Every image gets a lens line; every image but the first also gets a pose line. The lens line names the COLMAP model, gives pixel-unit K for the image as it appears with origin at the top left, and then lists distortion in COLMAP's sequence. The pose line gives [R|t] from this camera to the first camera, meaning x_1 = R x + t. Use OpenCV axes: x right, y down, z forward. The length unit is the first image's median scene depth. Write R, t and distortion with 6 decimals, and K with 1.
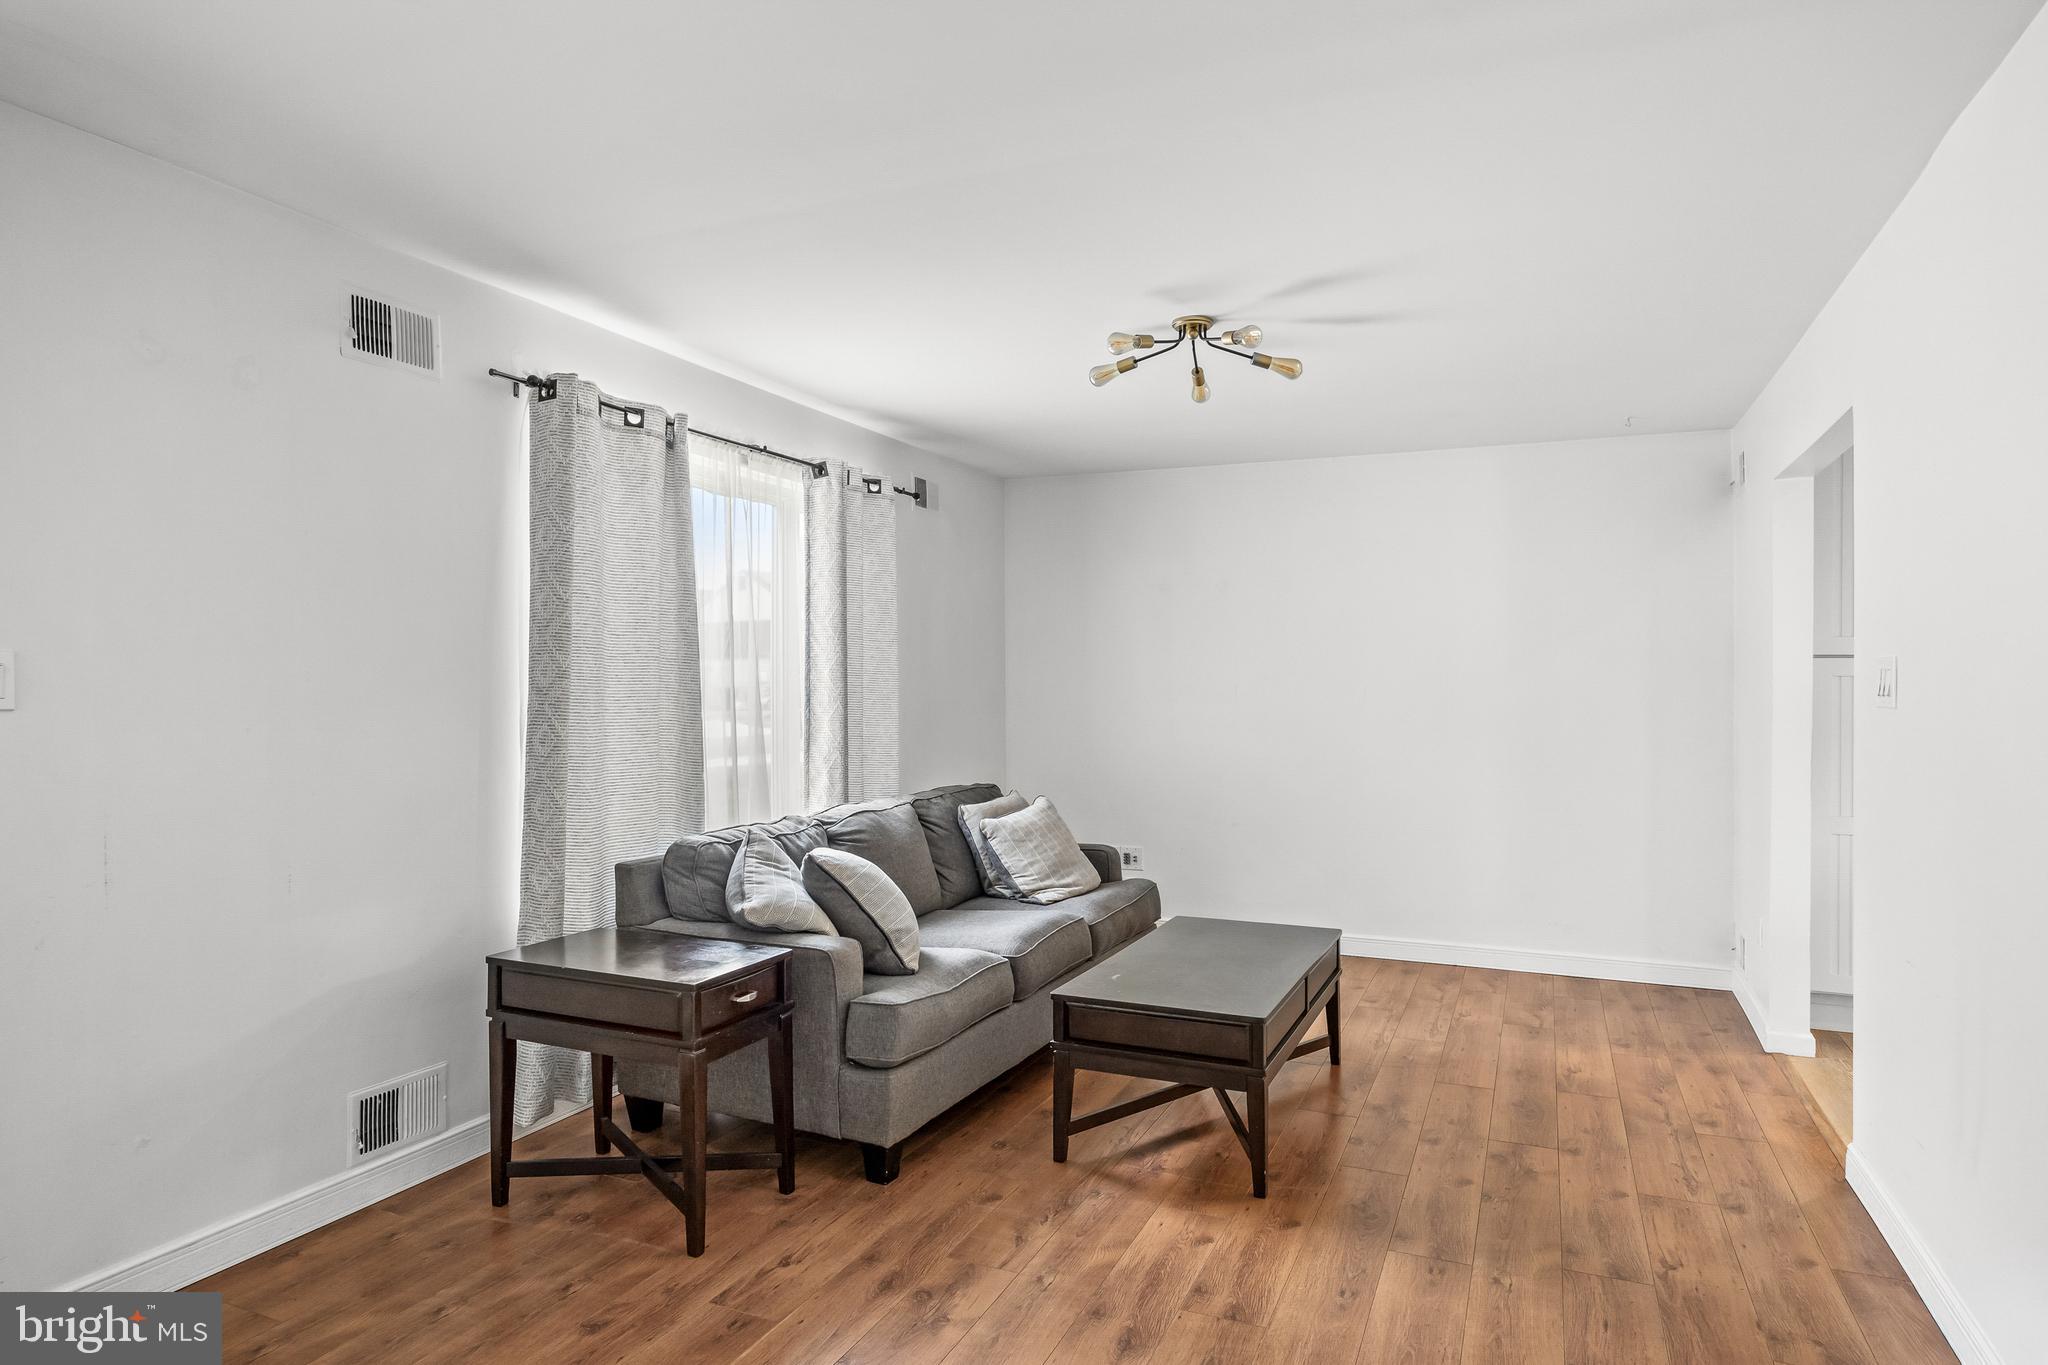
lens RADIAL K [[1172.3, 0, 1034.5], [0, 1172.3, 688.5], [0, 0, 1]] dist [-0.003235, 0.000176]
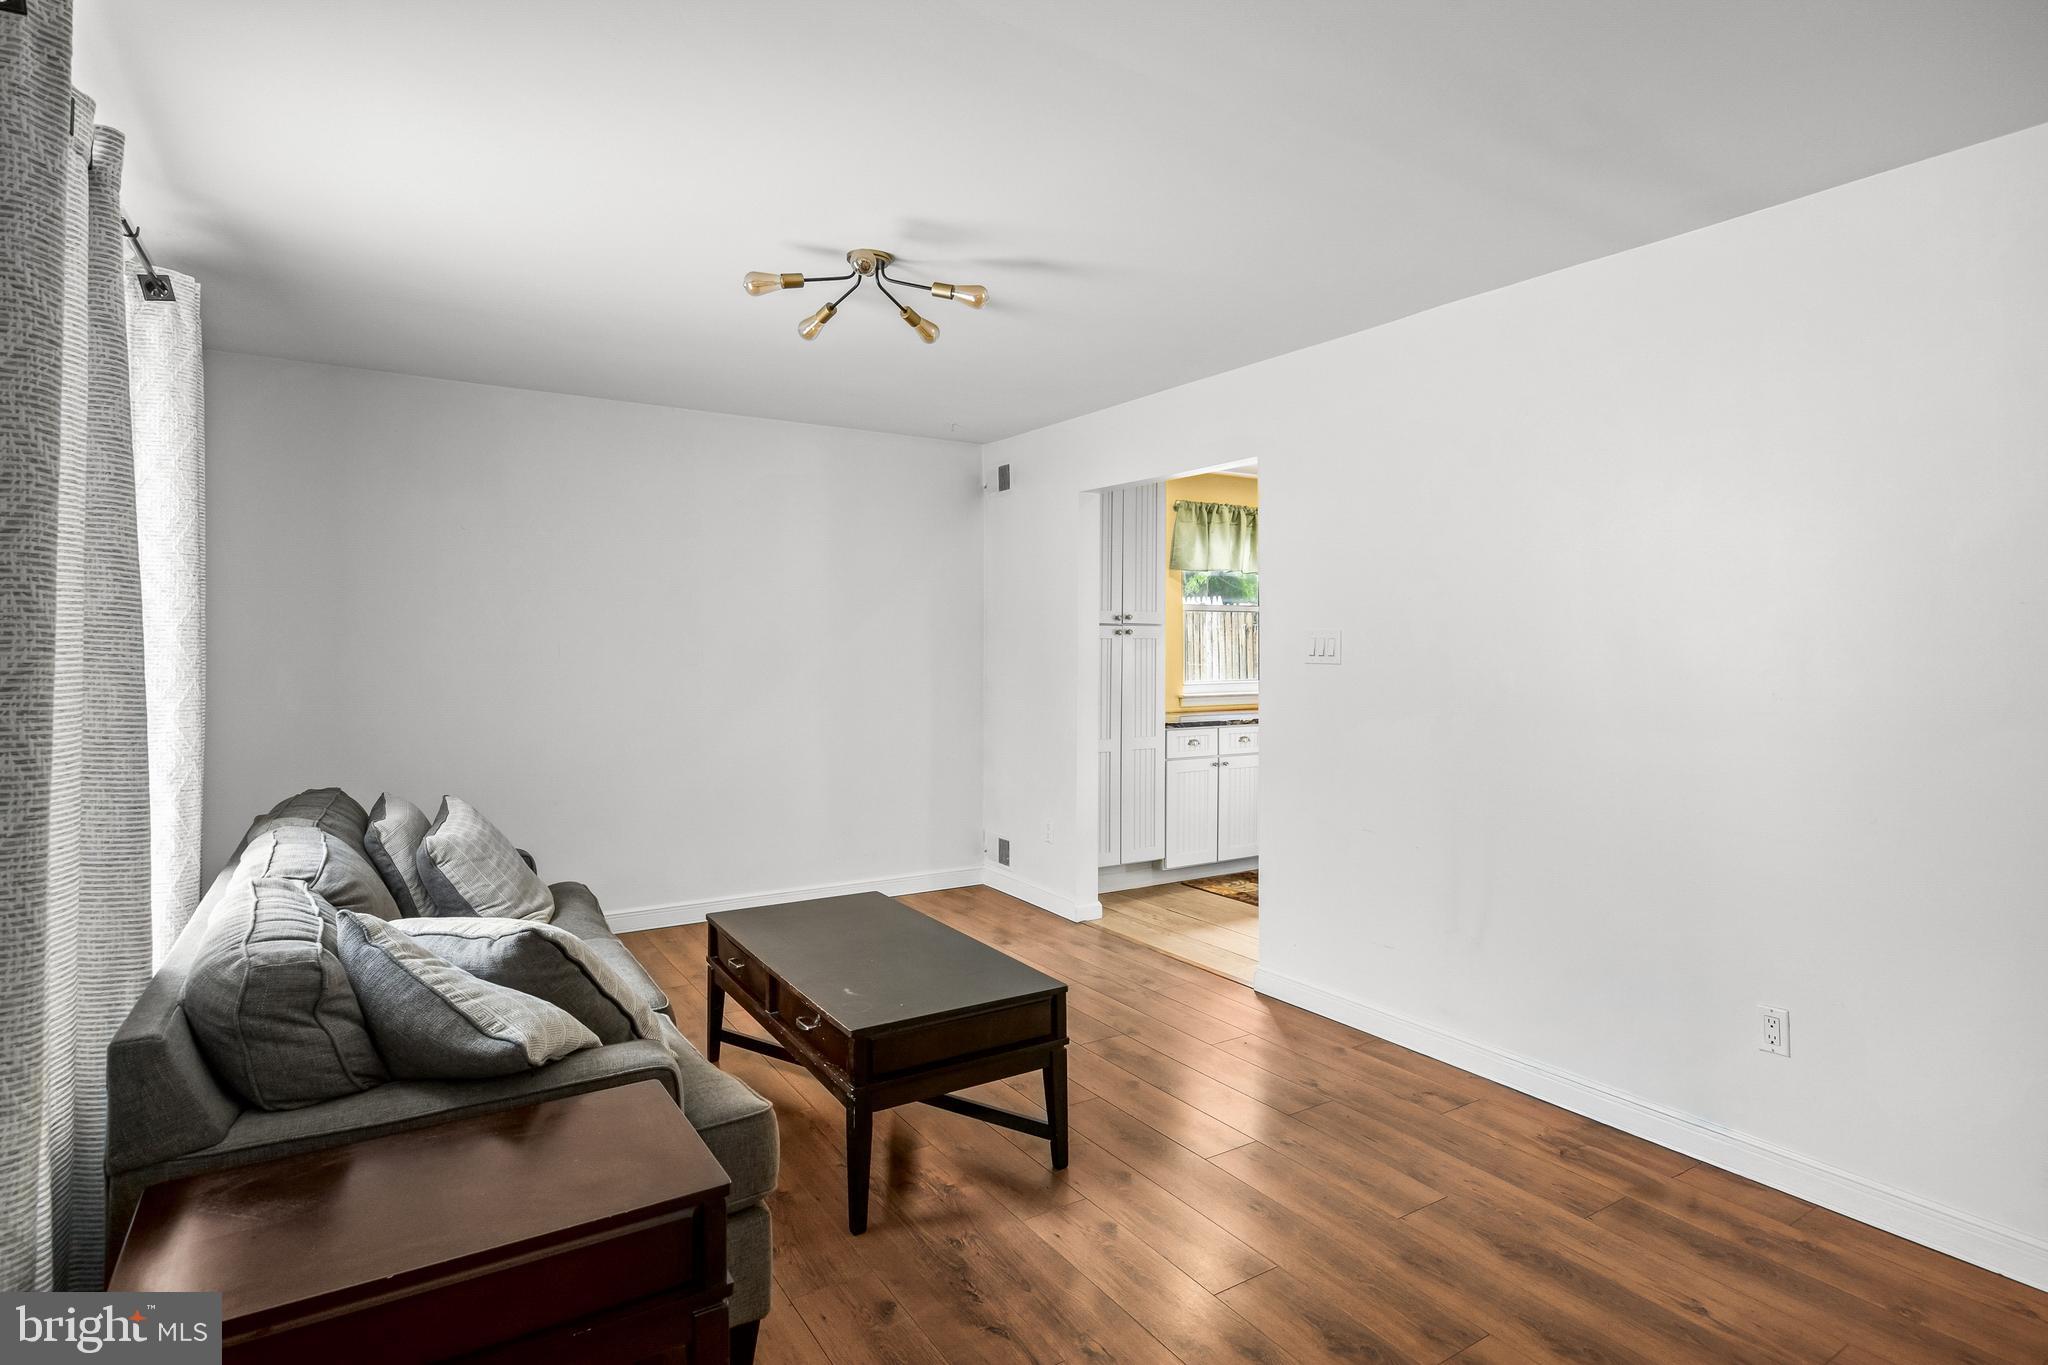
lens RADIAL K [[1054.6, 0, 1059.2], [0, 1054.6, 618.9], [0, 0, 1]] dist [-0.014406, 0.001884]
pose [[0.552187, 0.017545, 0.833536, -0.506451], [-0.002755, 0.999811, -0.019220, -0.014203], [-0.833716, 0.008317, 0.552131, 0.454878]]
